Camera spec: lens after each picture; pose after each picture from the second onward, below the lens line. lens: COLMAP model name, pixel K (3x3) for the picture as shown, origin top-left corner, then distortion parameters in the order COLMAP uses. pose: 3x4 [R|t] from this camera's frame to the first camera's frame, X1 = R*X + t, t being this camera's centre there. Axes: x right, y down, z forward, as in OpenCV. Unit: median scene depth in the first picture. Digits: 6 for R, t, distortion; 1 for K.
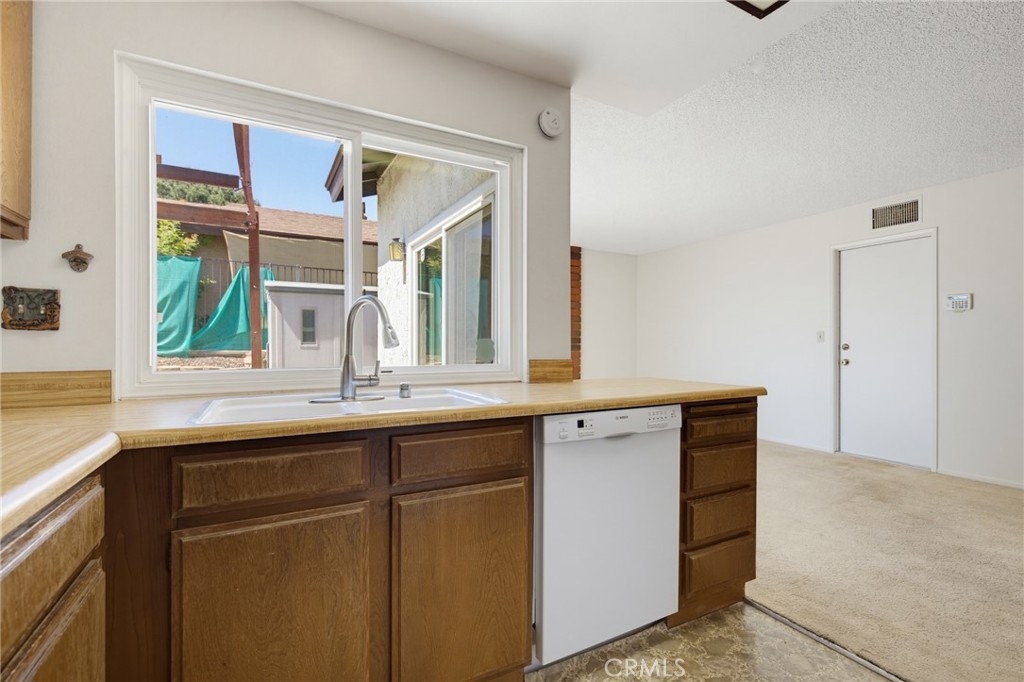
lens RADIAL K [[464.5, 0, 520.0], [0, 464.5, 344.7], [0, 0, 1]] dist [0.001054, -0.000079]
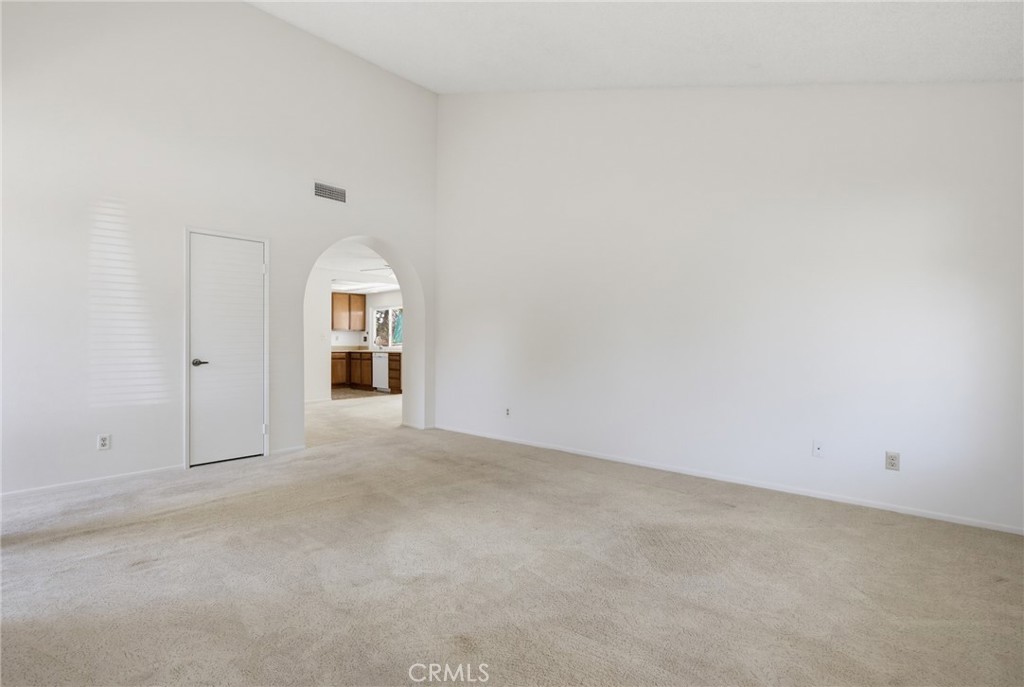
lens RADIAL K [[477.0, 0, 511.4], [0, 477.0, 338.5], [0, 0, 1]] dist [-0.005121, 0.000651]
pose [[0.332247, -0.010398, -0.943135, 5.924564], [-0.001112, 0.999934, -0.011416, 0.011691], [0.943192, 0.004841, 0.332214, 0.425129]]
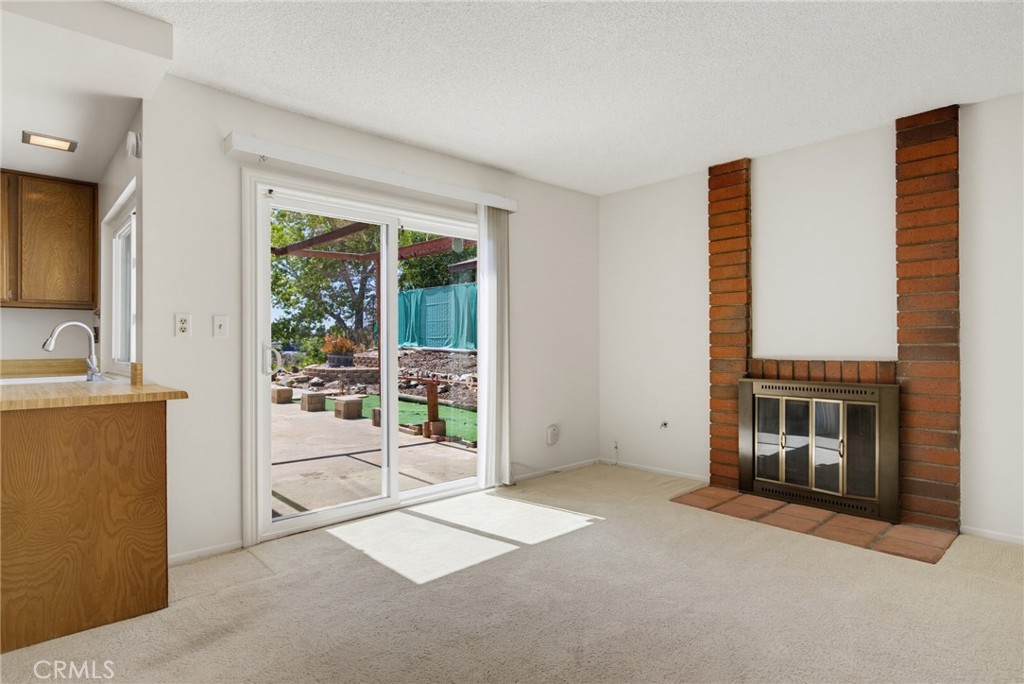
lens RADIAL K [[548.4, 0, 514.9], [0, 548.4, 342.7], [0, 0, 1]] dist [-0.005302, 0.002228]
pose [[0.243468, -0.008178, -0.969874, 1.721959], [0.003757, 0.999965, -0.007488, -0.002091], [0.969902, -0.001821, 0.243491, 1.761060]]
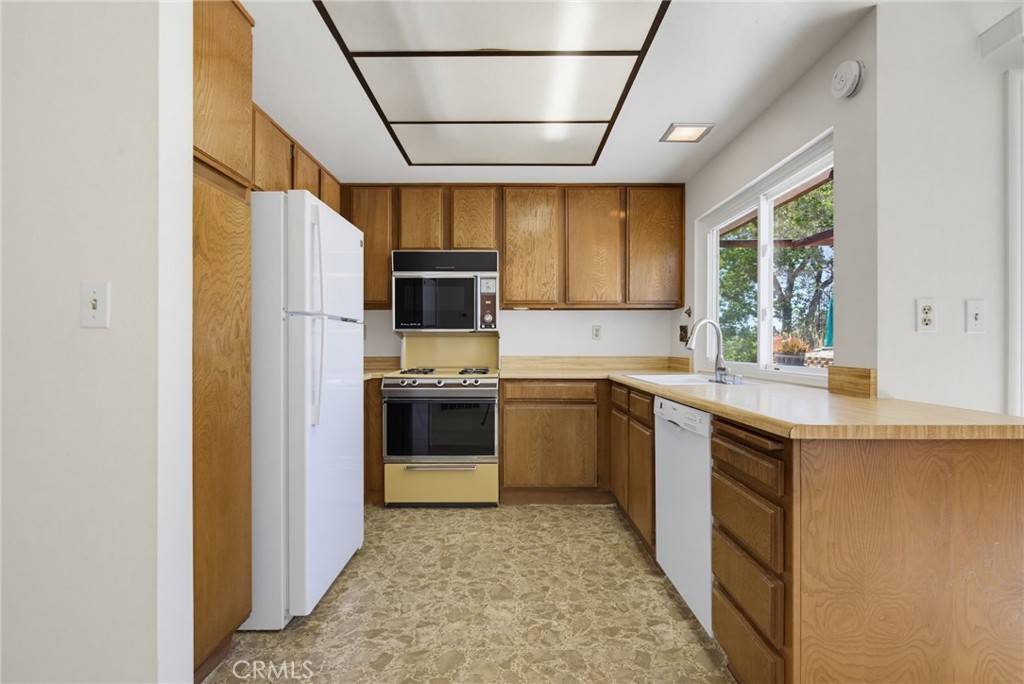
lens RADIAL K [[477.0, 0, 510.3], [0, 477.0, 345.2], [0, 0, 1]] dist [-0.005121, 0.000651]
pose [[-0.480026, -0.002853, -0.877250, 1.236205], [-0.003934, 0.999992, -0.001099, -0.003360], [0.877246, 0.002923, -0.480033, 1.001913]]
